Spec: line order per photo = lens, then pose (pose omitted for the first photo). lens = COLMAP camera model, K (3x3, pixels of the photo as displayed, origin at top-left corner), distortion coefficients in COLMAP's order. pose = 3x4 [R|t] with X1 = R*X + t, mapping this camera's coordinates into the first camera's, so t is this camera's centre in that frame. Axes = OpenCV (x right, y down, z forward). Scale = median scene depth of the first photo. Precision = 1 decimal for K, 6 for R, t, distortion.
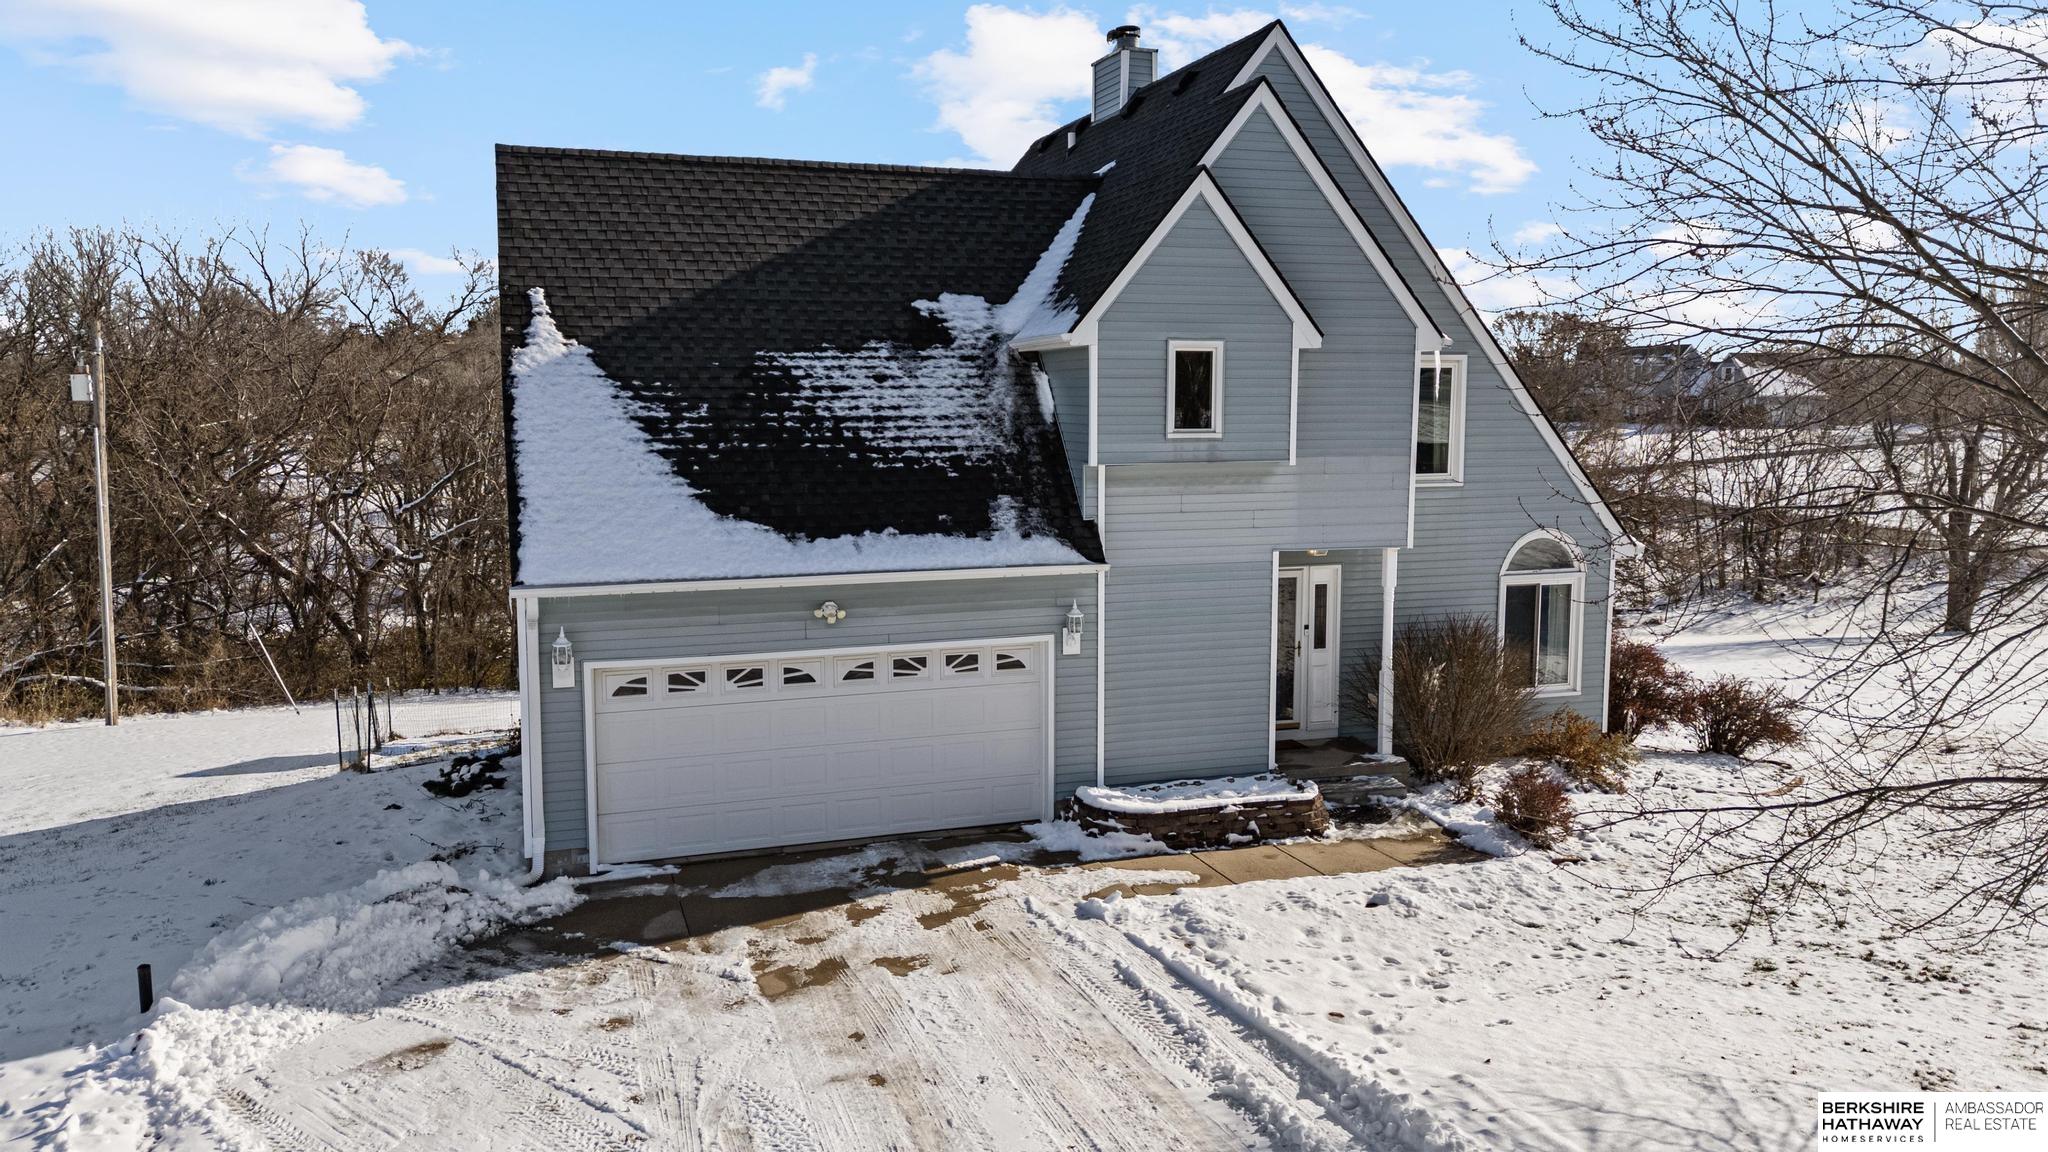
lens RADIAL K [[1476.4, 0, 1024.0], [0, 1476.4, 576.0], [0, 0, 1]] dist [0.088166, -0.082138]
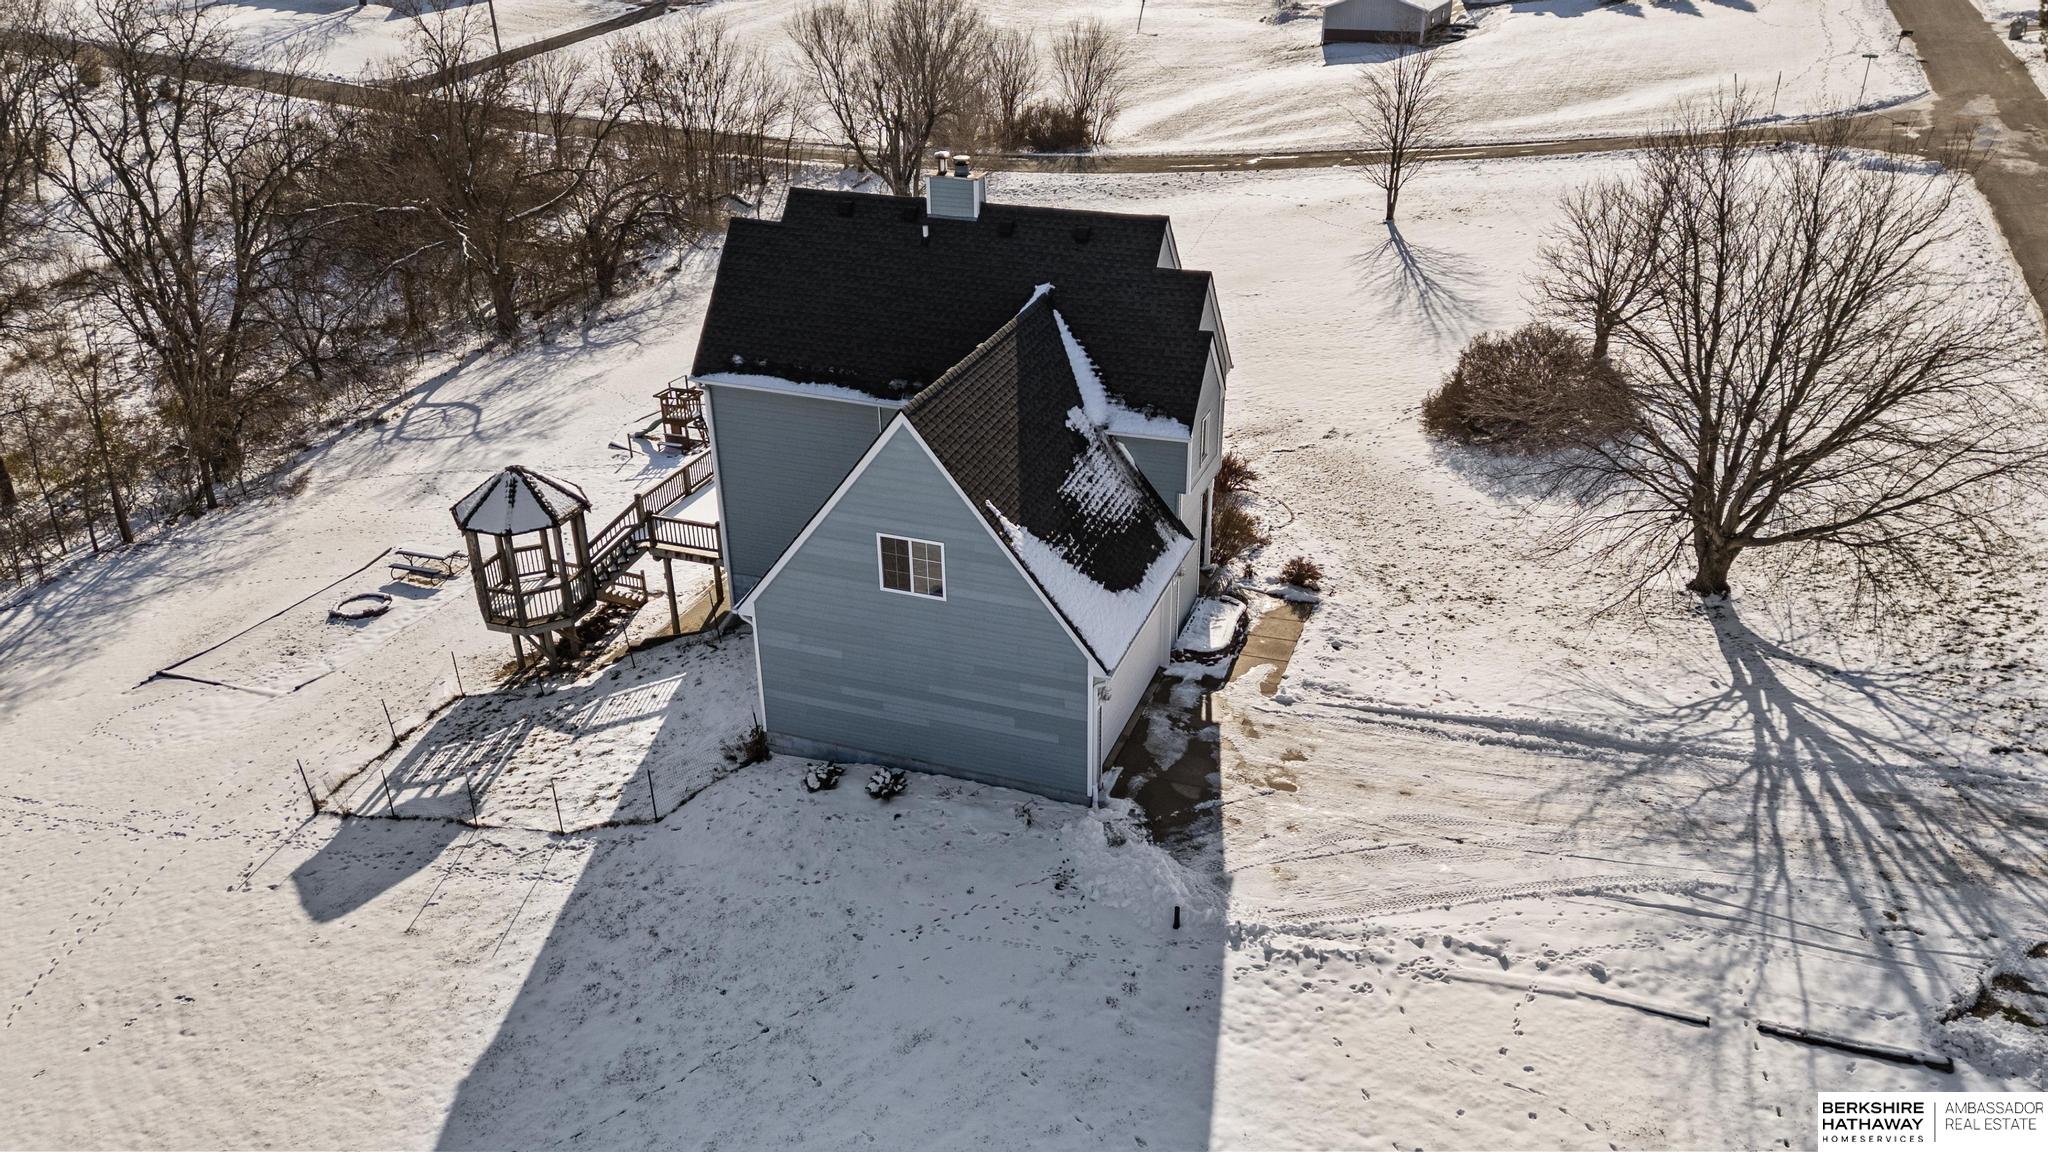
lens RADIAL K [[1453.1, 0, 1024.0], [0, 1453.1, 576.0], [0, 0, 1]] dist [0.085185, -0.095336]
pose [[0.621969, -0.361418, 0.694645, -1.481897], [0.108756, 0.918384, 0.380450, -0.740635], [-0.775453, -0.161082, 0.610513, -0.020961]]
